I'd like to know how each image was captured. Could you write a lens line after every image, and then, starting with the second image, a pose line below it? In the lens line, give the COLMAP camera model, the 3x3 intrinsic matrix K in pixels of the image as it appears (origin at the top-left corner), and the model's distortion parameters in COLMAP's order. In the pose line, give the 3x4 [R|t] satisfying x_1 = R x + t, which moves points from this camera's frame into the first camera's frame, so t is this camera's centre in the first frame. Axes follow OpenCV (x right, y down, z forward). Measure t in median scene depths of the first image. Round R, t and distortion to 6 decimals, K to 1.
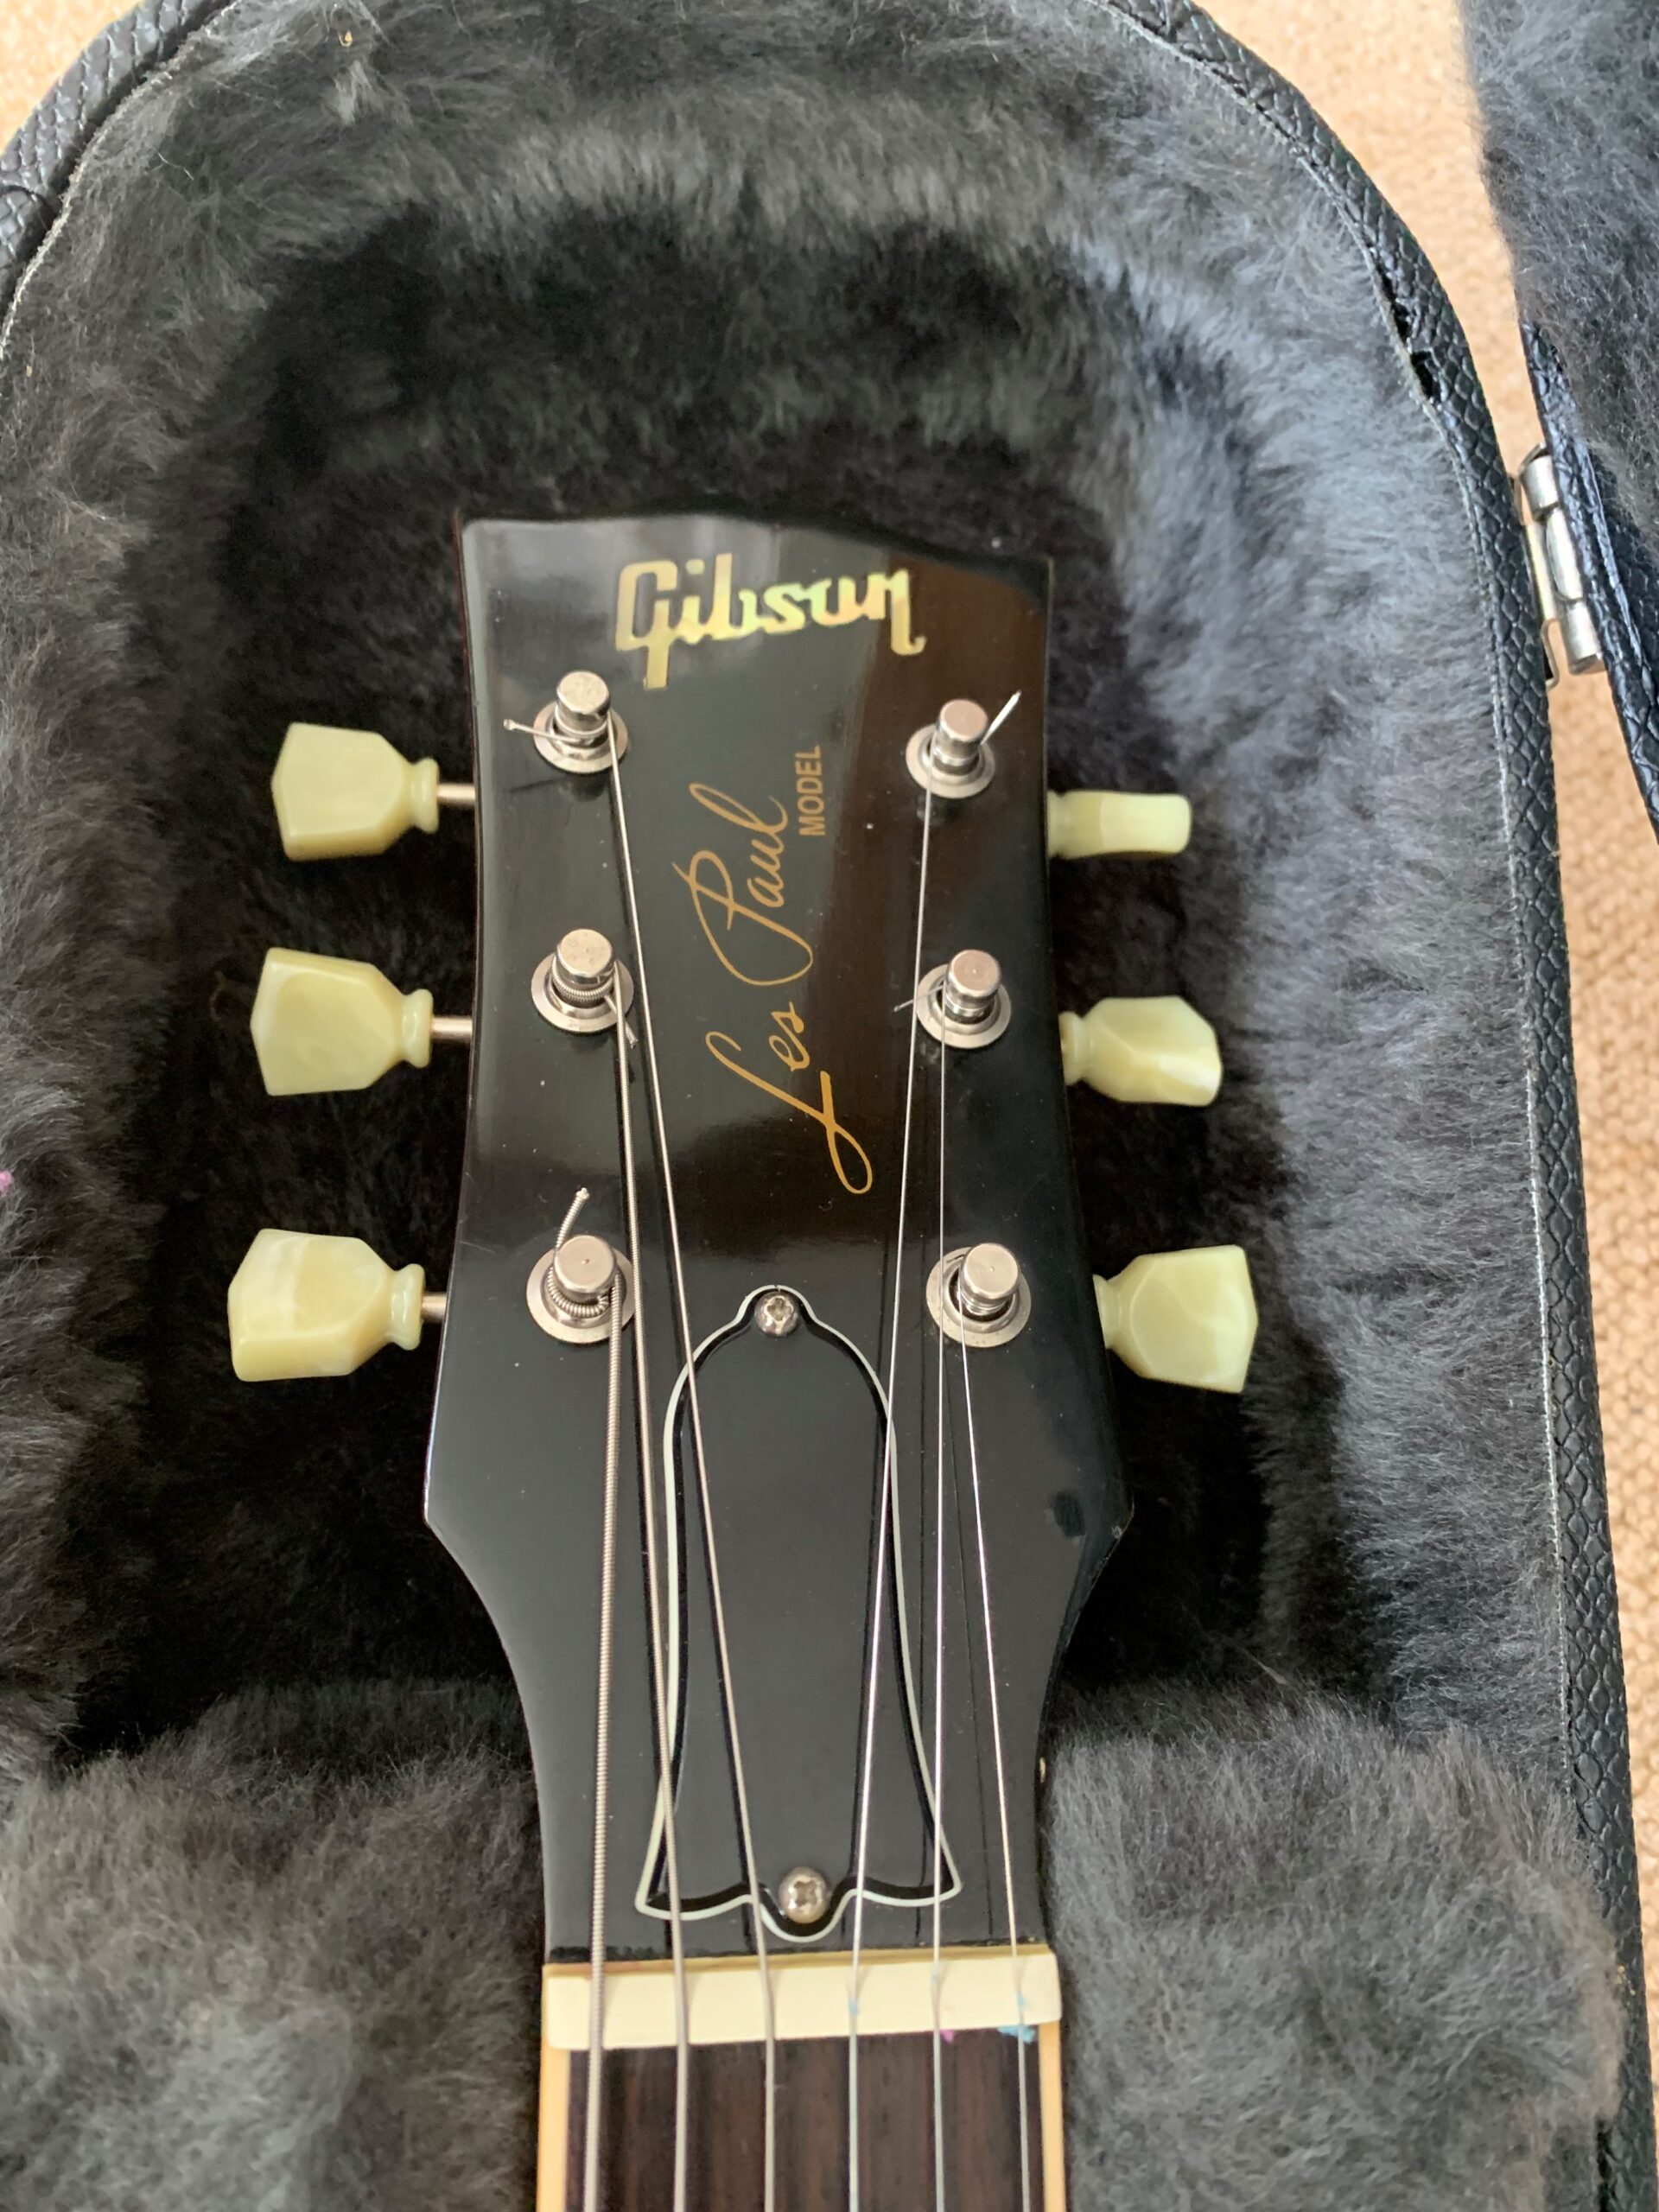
lens RADIAL K [[1752.4, 0, 855.2], [0, 1752.4, 1100.9], [0, 0, 1]] dist [-0.007663, -0.009406]
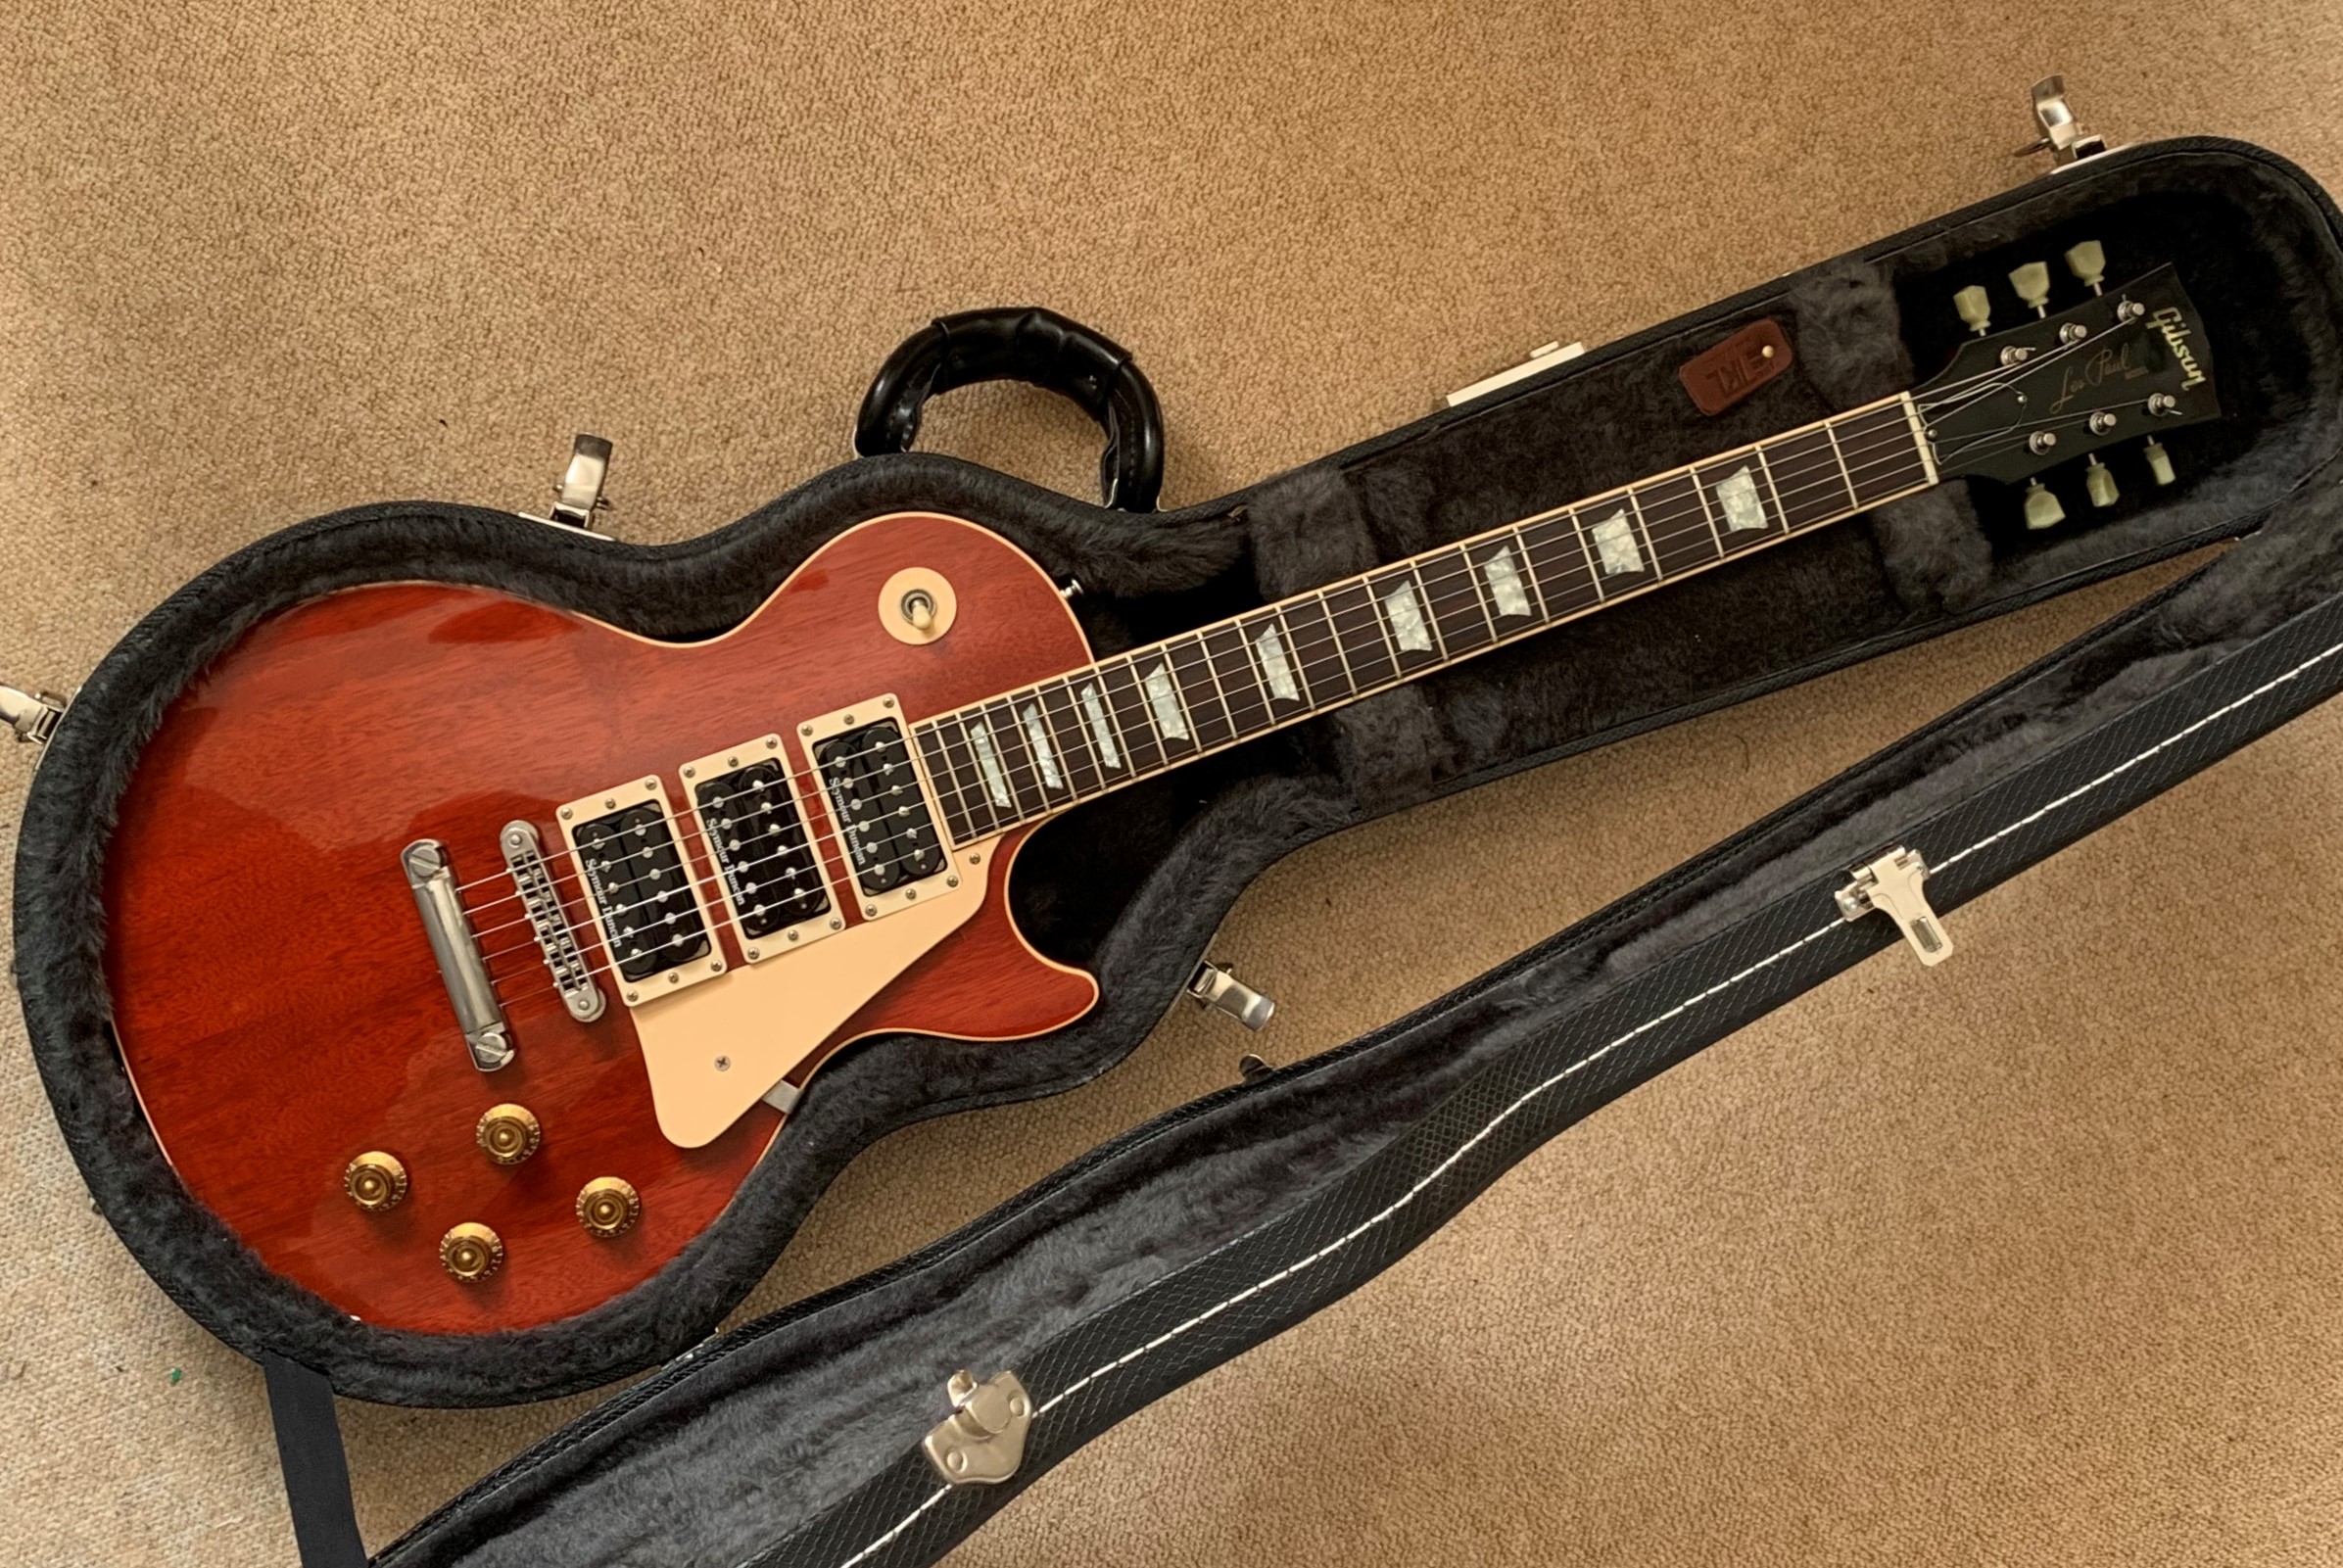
lens RADIAL K [[2898.2, 0, 1273.4], [0, 2898.2, 703.1], [0, 0, 1]] dist [0.188946, -0.516077]
pose [[0.343840, 0.930533, -0.126024, 1.006255], [-0.929866, 0.356107, 0.092395, 1.551040], [0.130855, 0.085416, 0.987715, -6.877855]]
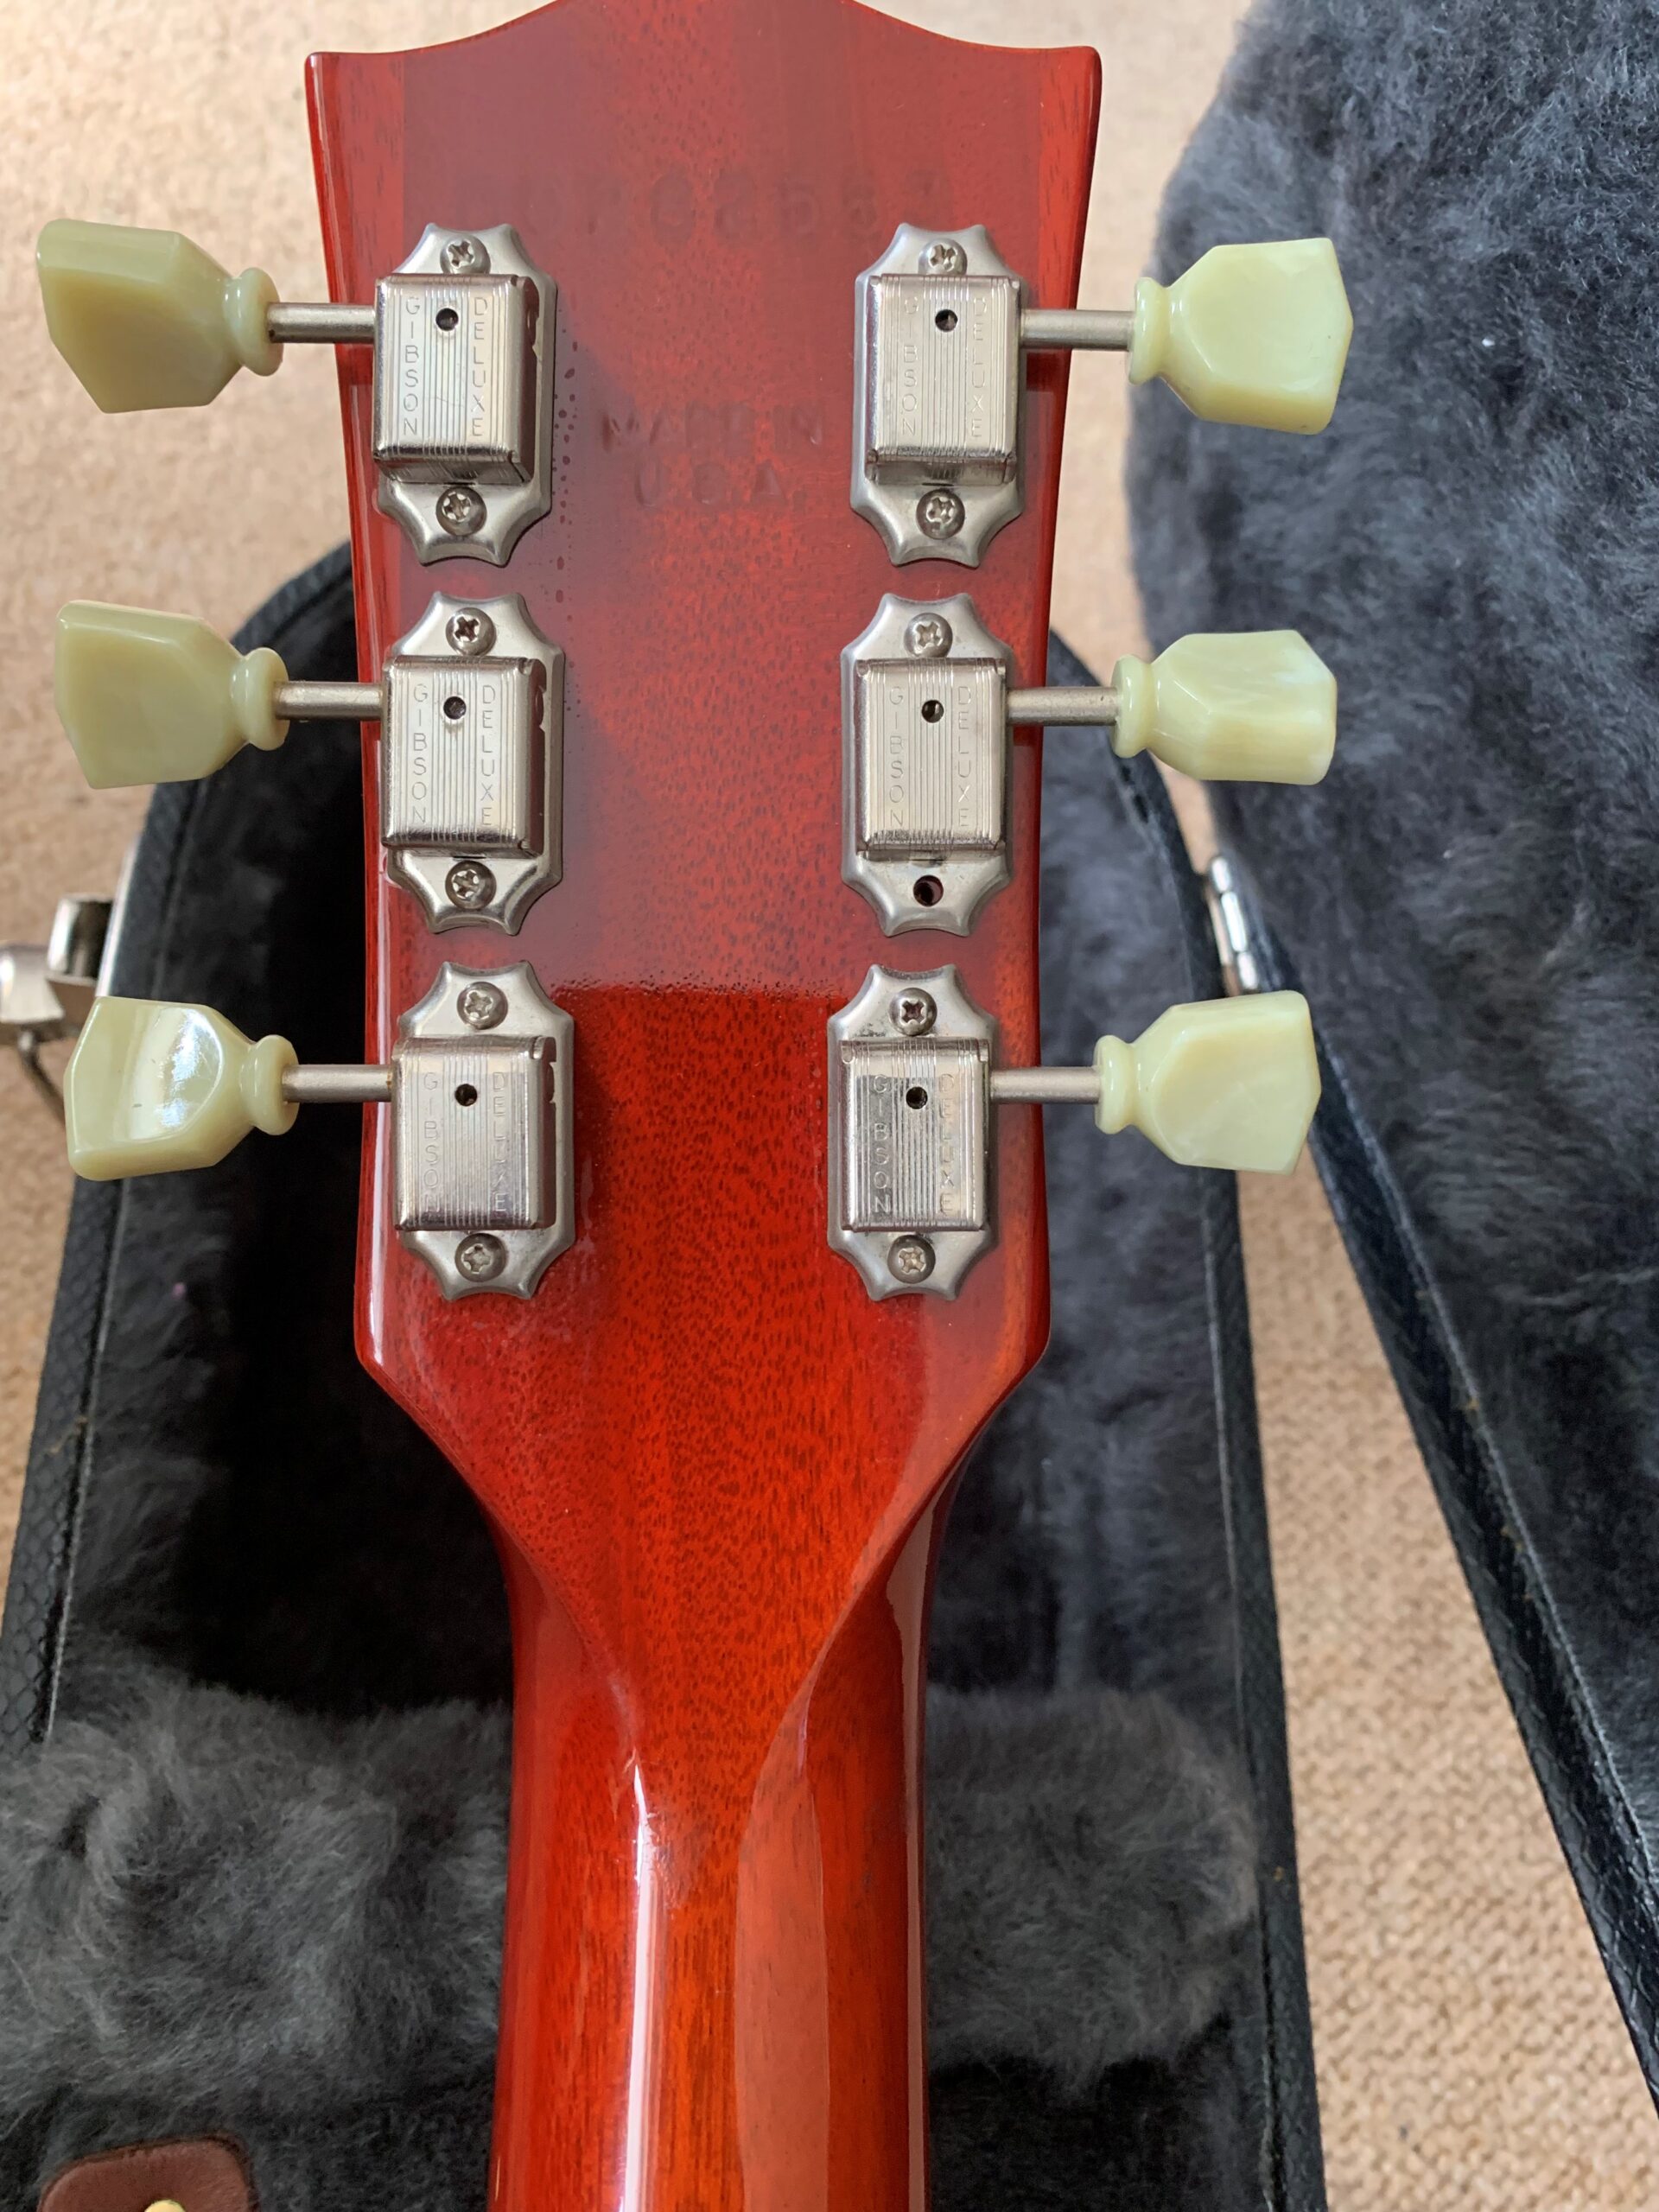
lens RADIAL K [[1752.4, 0, 855.2], [0, 1752.4, 1100.9], [0, 0, 1]] dist [-0.007663, -0.009406]
pose [[0.999249, 0.015870, 0.035345, 0.037370], [-0.007712, 0.975483, -0.219941, 0.208208], [-0.037969, 0.219504, 0.974873, -0.514859]]
